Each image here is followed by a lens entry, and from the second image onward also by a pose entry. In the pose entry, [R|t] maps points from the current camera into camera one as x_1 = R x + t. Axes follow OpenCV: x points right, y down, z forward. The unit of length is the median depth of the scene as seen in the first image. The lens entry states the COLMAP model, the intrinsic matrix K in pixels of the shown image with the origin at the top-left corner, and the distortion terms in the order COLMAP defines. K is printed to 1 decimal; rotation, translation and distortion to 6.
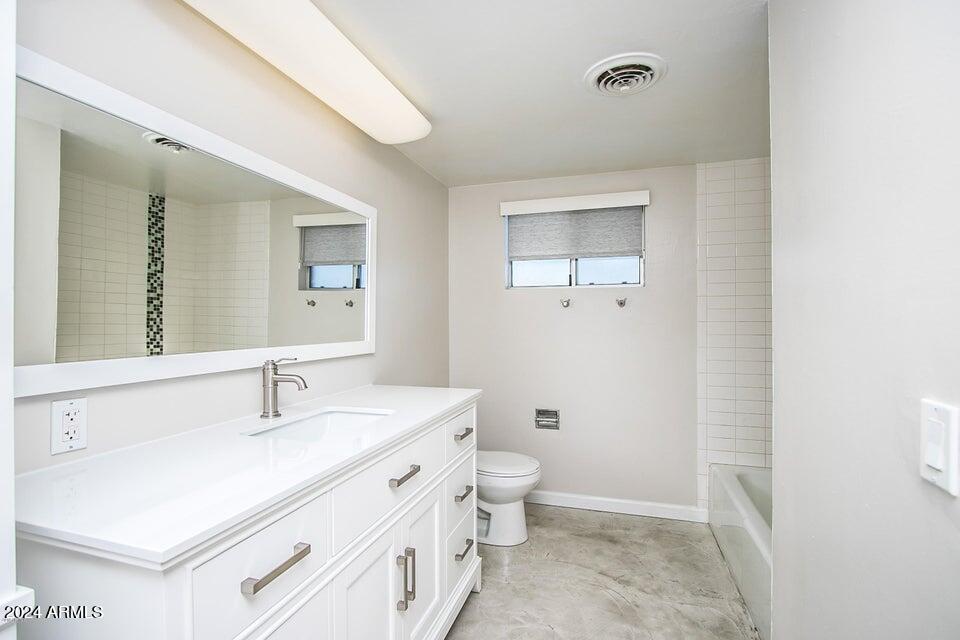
lens RADIAL K [[462.1, 0, 459.8], [0, 462.1, 317.6], [0, 0, 1]] dist [-0.017900, 0.000520]
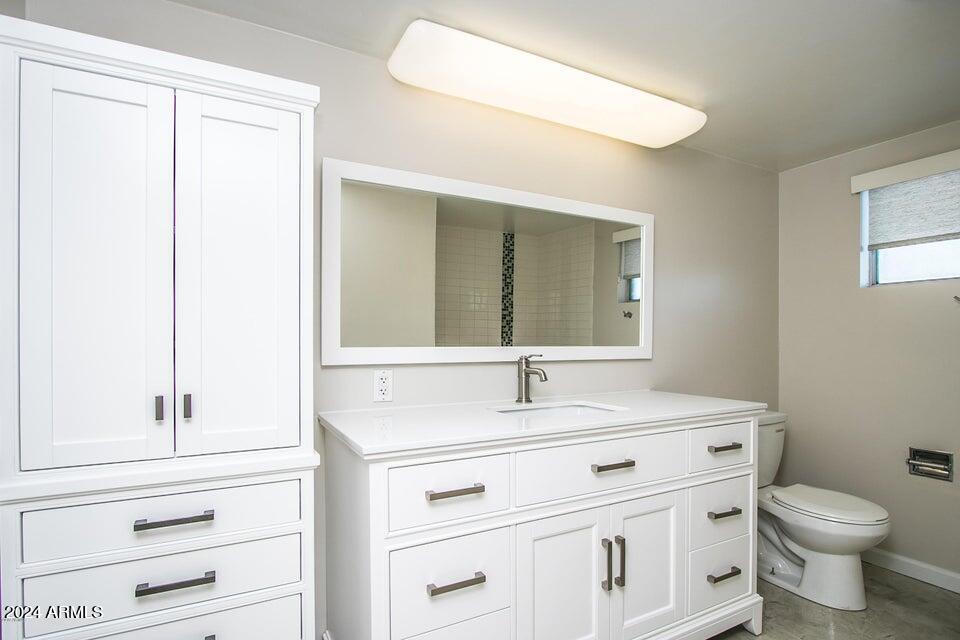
lens RADIAL K [[475.5, 0, 477.1], [0, 475.5, 333.9], [0, 0, 1]] dist [-0.066826, 0.026138]
pose [[0.728562, -0.009685, -0.684911, 0.205051], [0.004586, 0.999947, -0.009262, 0.026495], [0.684964, 0.003607, 0.728568, 0.001264]]
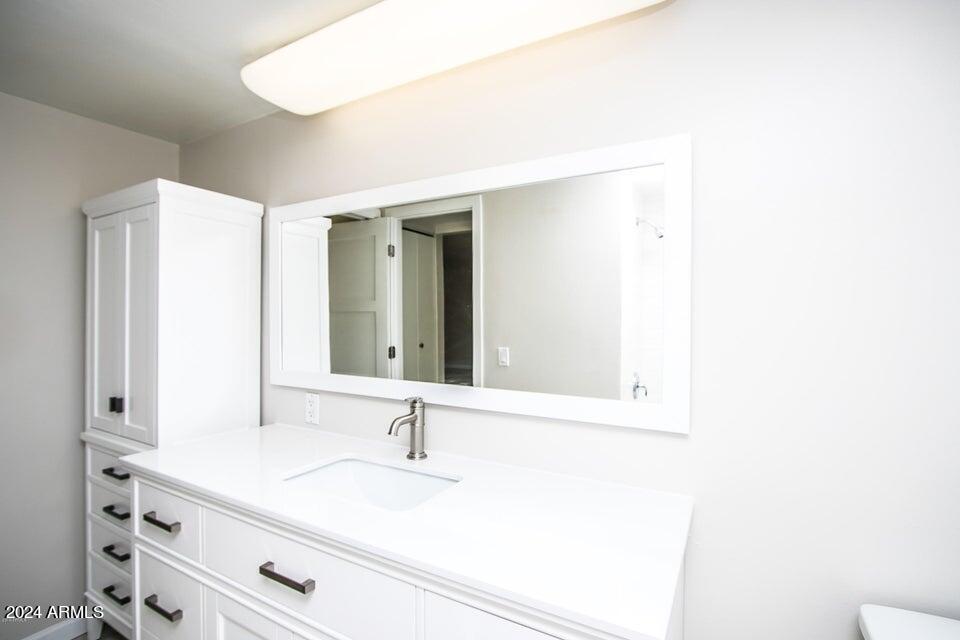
lens RADIAL K [[462.1, 0, 459.8], [0, 462.1, 317.6], [0, 0, 1]] dist [-0.017900, 0.000520]
pose [[-0.202346, -0.020588, -0.979098, 0.279602], [-0.006881, 0.999784, -0.019601, -0.027916], [0.979290, 0.002772, -0.202444, 0.730221]]
